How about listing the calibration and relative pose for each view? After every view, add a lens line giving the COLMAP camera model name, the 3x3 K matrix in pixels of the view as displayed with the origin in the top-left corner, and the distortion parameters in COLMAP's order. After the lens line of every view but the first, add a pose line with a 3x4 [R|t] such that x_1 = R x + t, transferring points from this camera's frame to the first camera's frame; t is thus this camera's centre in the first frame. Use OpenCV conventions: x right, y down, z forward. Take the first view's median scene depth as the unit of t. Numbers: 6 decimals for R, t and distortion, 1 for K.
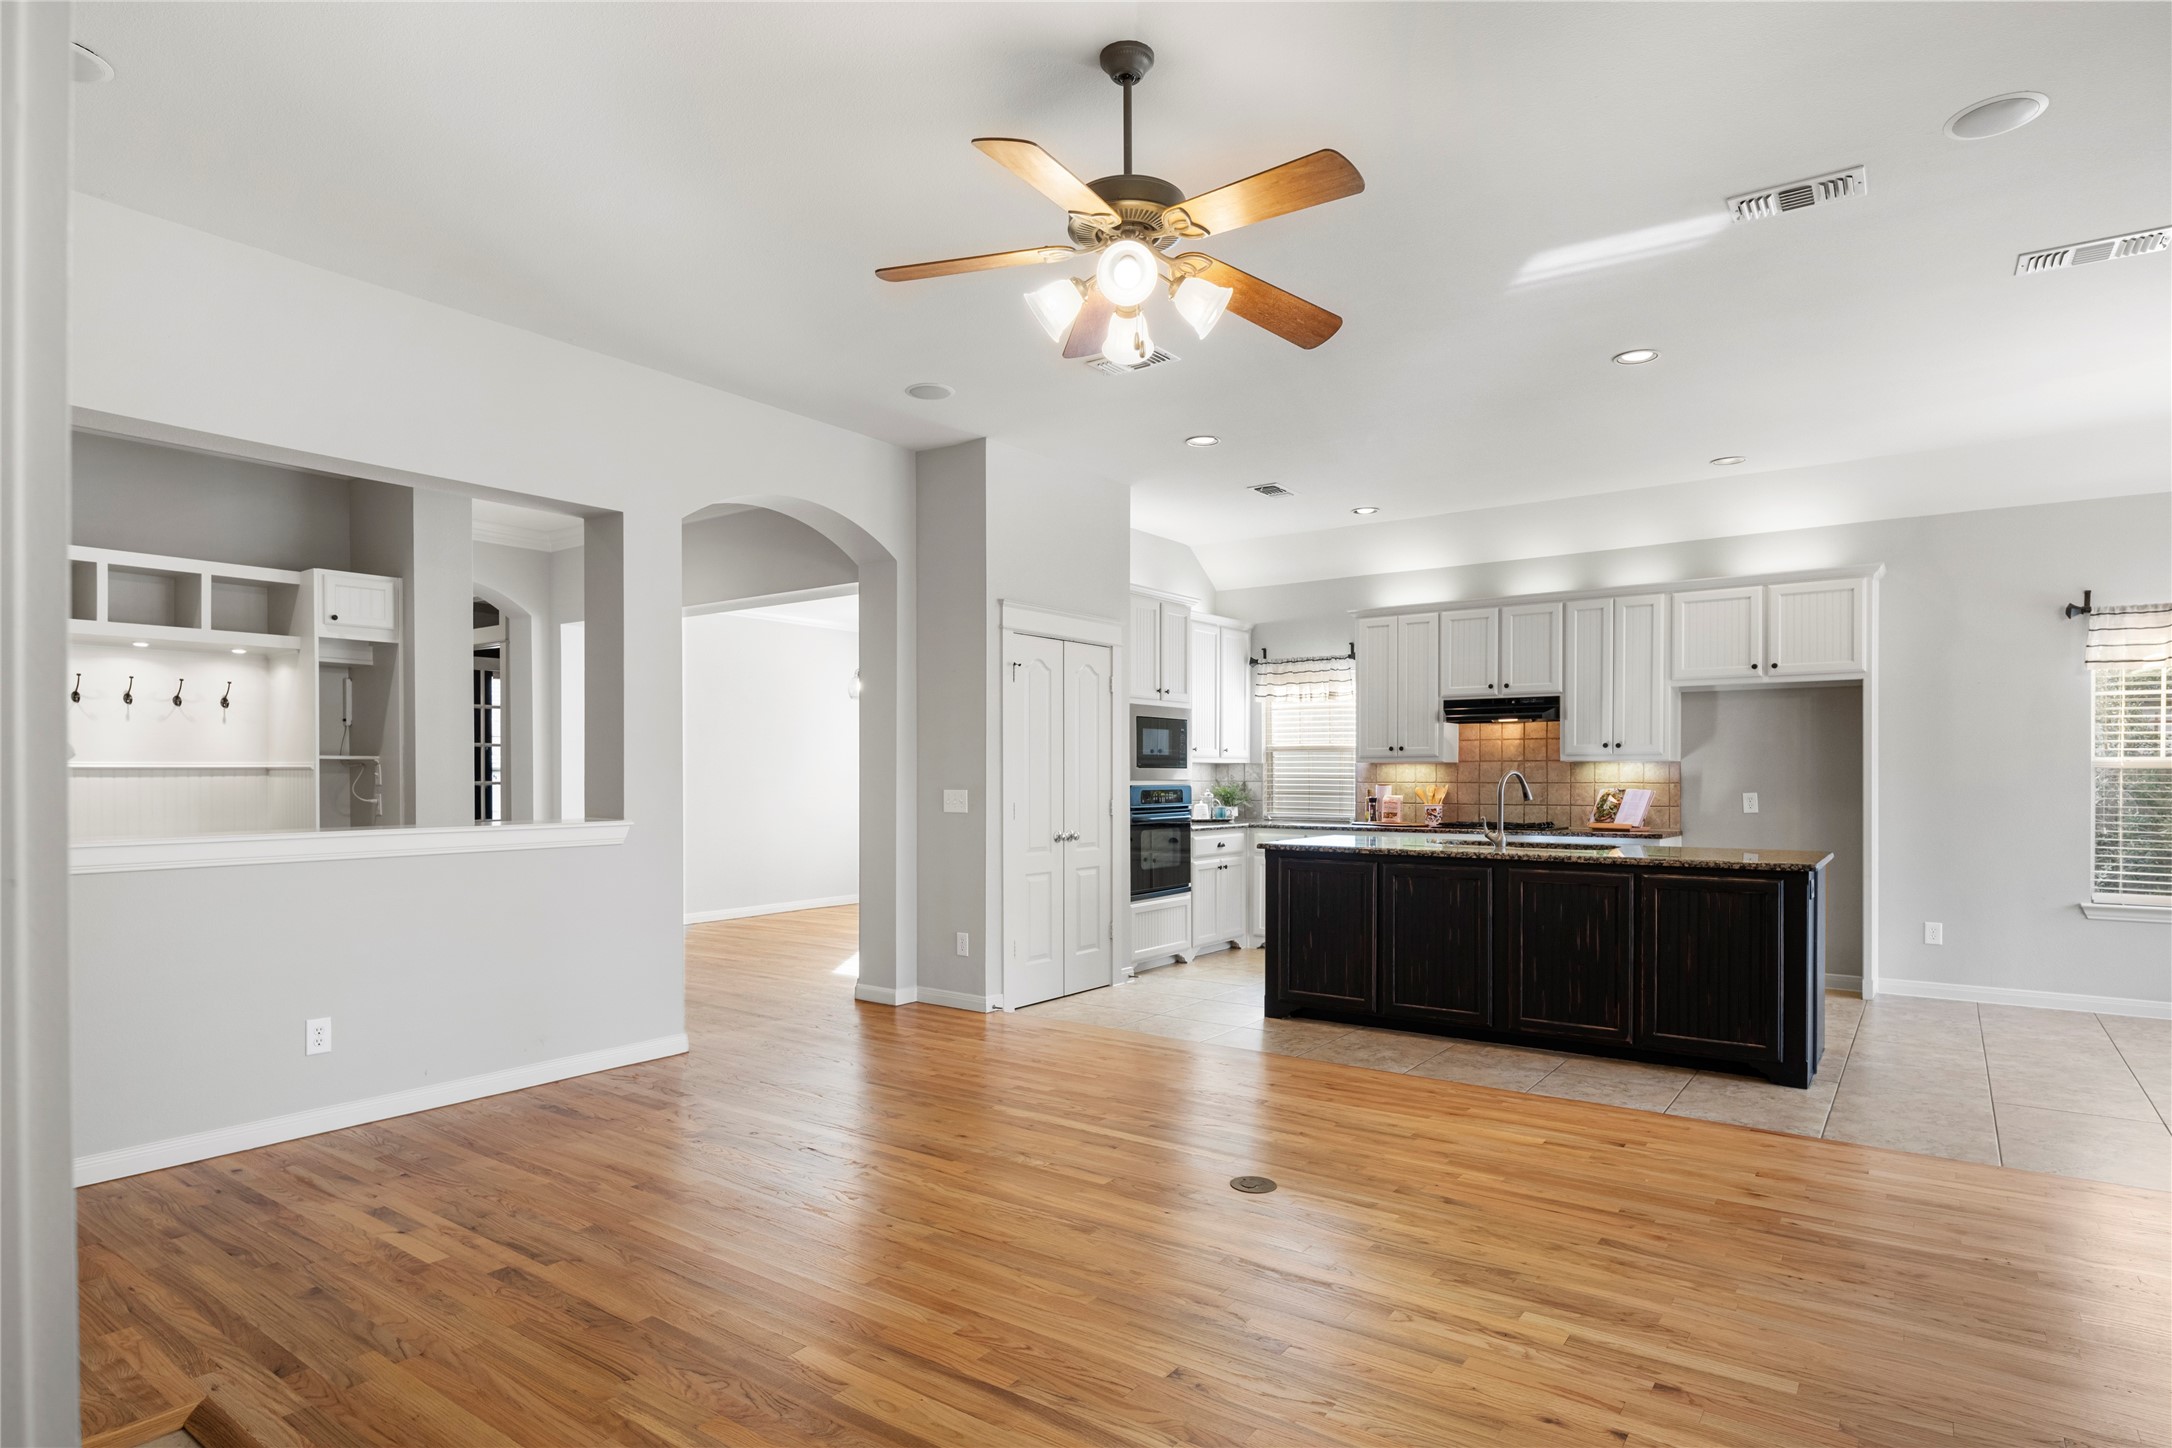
lens RADIAL K [[1182.1, 0, 1085.4], [0, 1182.1, 775.0], [0, 0, 1]] dist [-0.002577, -0.000655]
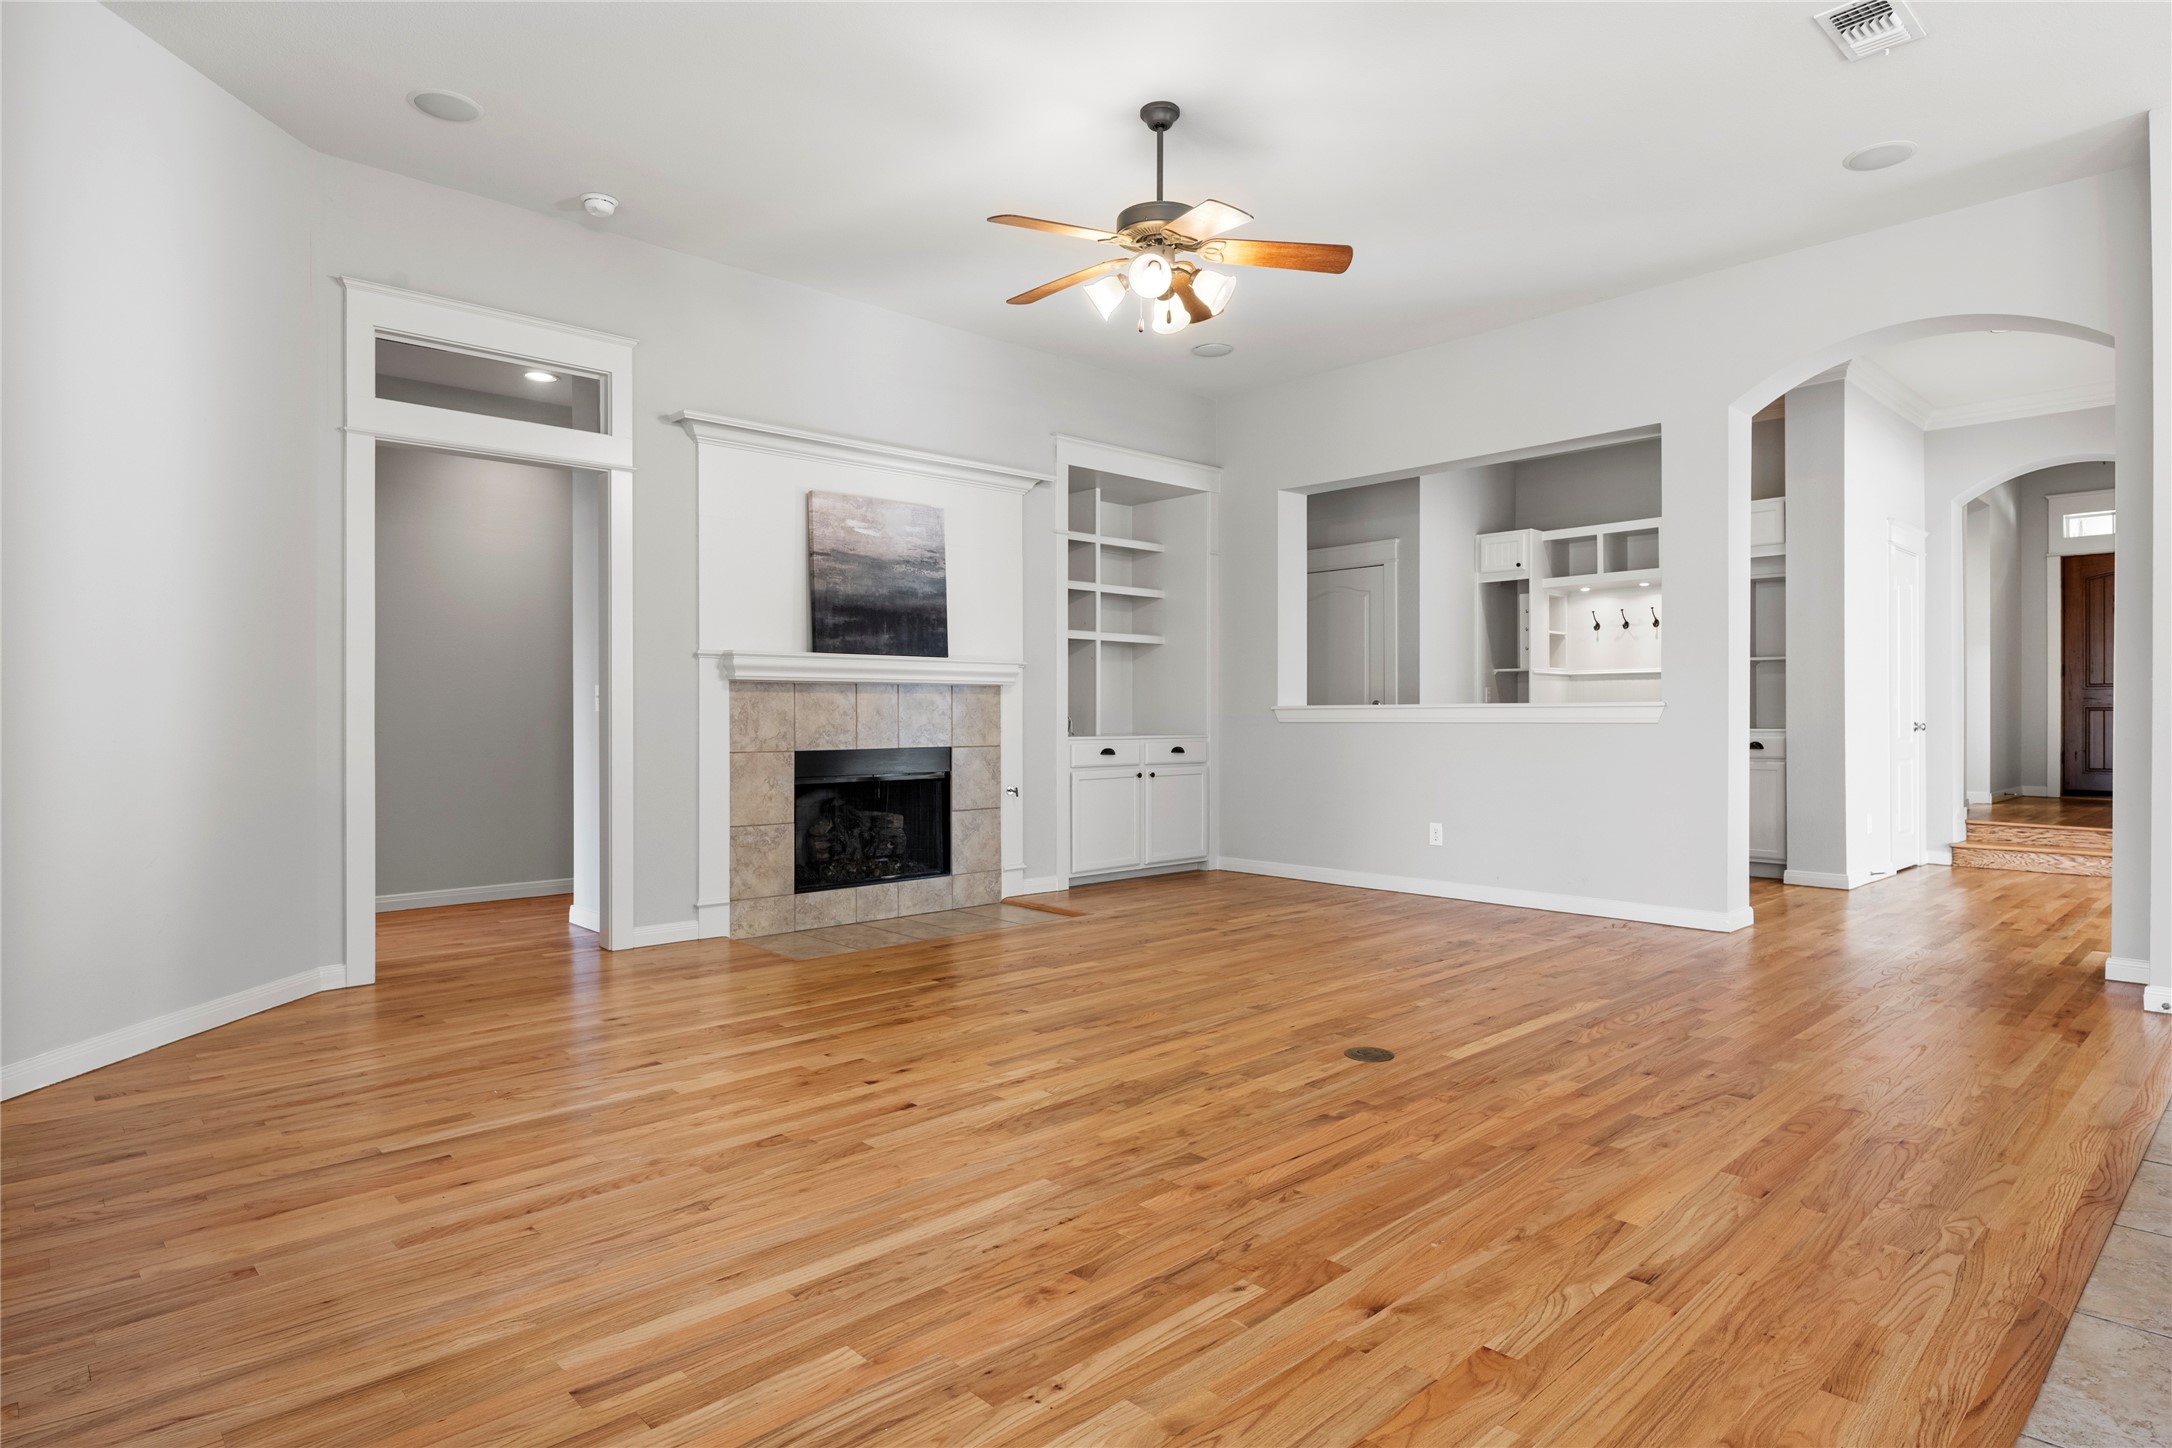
lens RADIAL K [[1173.0, 0, 1086.0], [0, 1173.0, 724.0], [0, 0, 1]] dist [0.002038, 0.000109]
pose [[-0.188980, 0.006552, -0.981959, 1.243730], [0.001007, 0.999979, 0.006479, 0.078359], [0.981980, 0.000236, -0.188983, 1.054697]]
